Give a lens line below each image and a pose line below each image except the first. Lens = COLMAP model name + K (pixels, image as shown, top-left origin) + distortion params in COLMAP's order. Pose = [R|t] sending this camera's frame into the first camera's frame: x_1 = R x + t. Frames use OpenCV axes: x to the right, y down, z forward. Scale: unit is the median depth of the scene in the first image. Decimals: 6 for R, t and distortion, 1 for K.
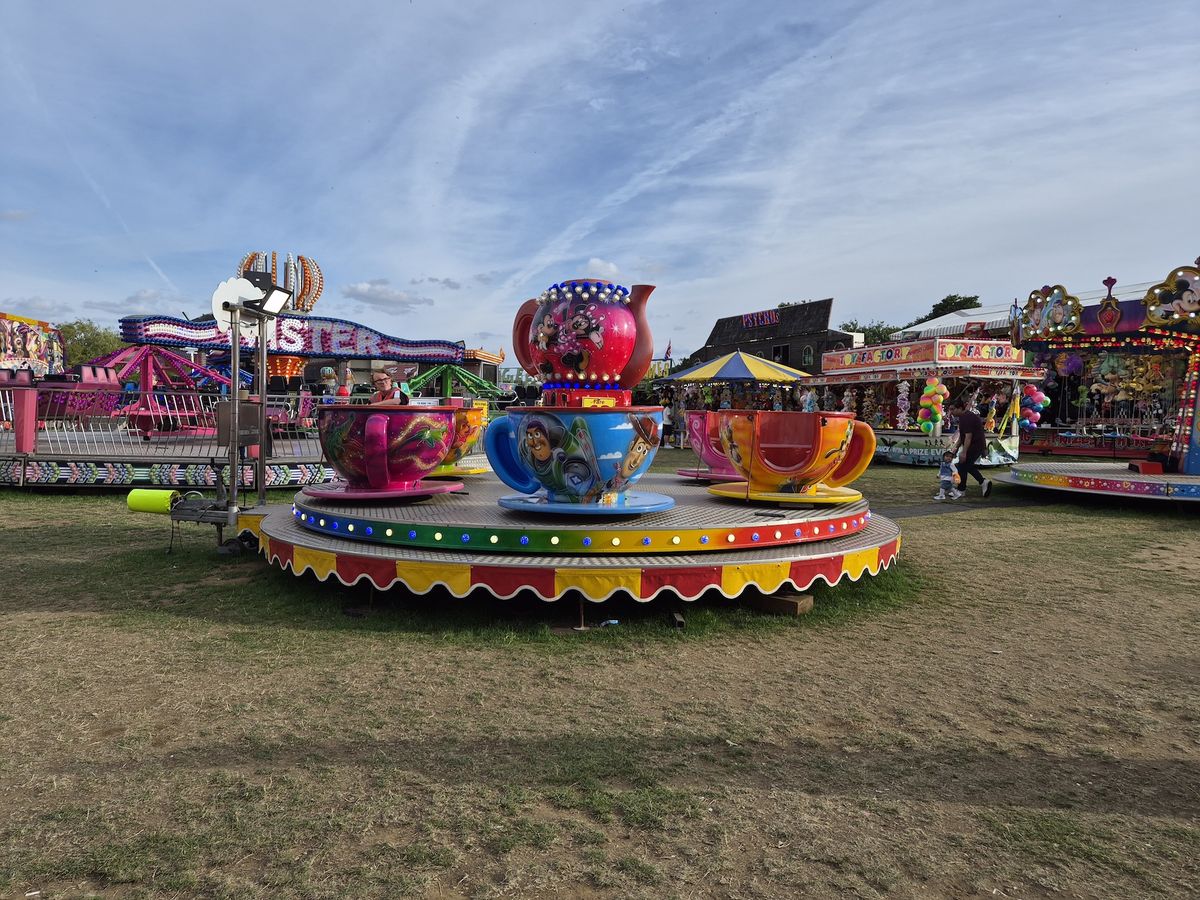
lens RADIAL K [[814.4, 0, 597.2], [0, 814.4, 445.1], [0, 0, 1]] dist [0.043926, -0.018131]
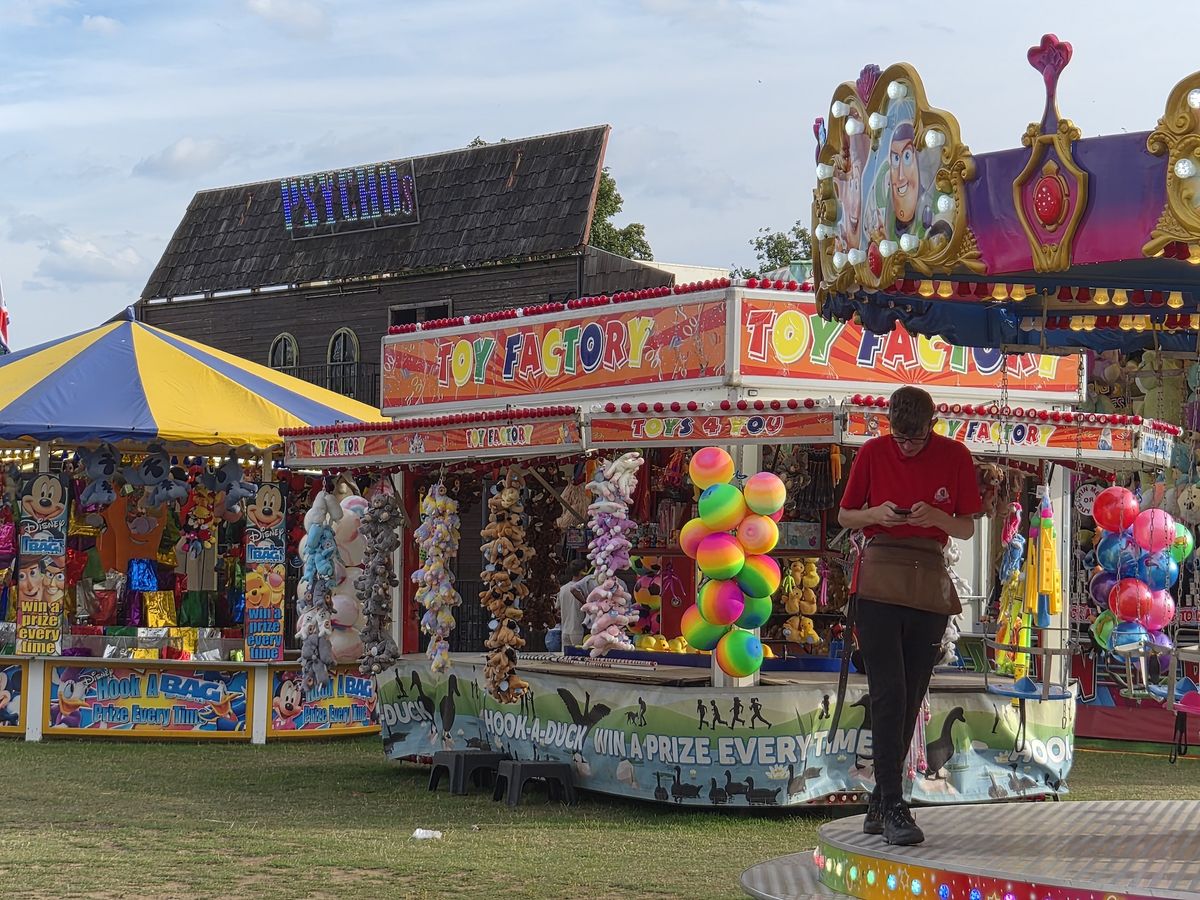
lens RADIAL K [[3242.8, 0, 597.6], [0, 3242.8, 449.6], [0, 0, 1]] dist [0.120882, 0.000000]
pose [[0.978334, 0.018291, 0.206222, 0.176937], [-0.002389, 0.997021, -0.077099, -0.006295], [-0.207018, 0.074936, 0.975463, 0.068303]]
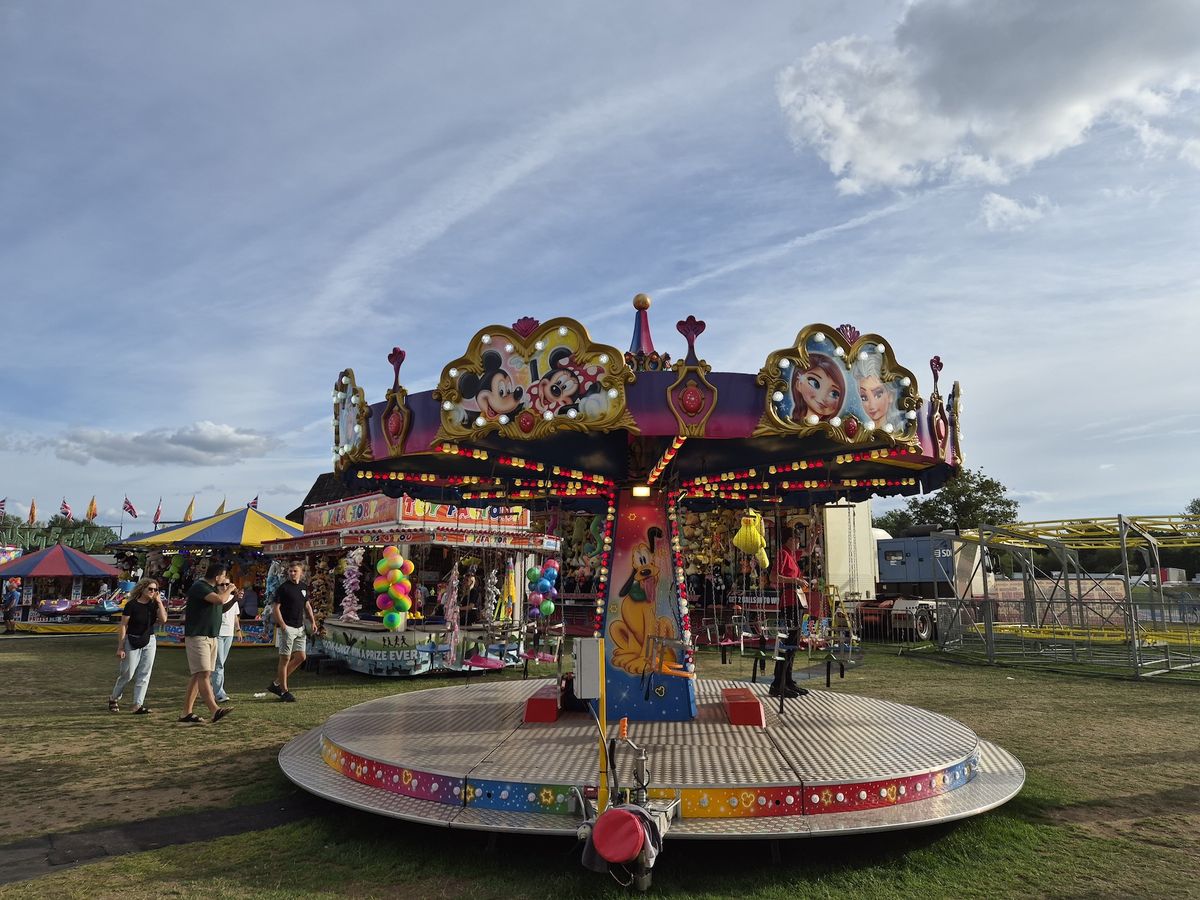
lens RADIAL K [[814.4, 0, 611.1], [0, 814.4, 454.7], [0, 0, 1]] dist [0.043926, -0.018131]
pose [[0.932241, 0.051585, 0.358141, 0.334459], [0.018206, 0.981845, -0.188810, -0.023672], [-0.361379, 0.182537, 0.914377, 0.295548]]
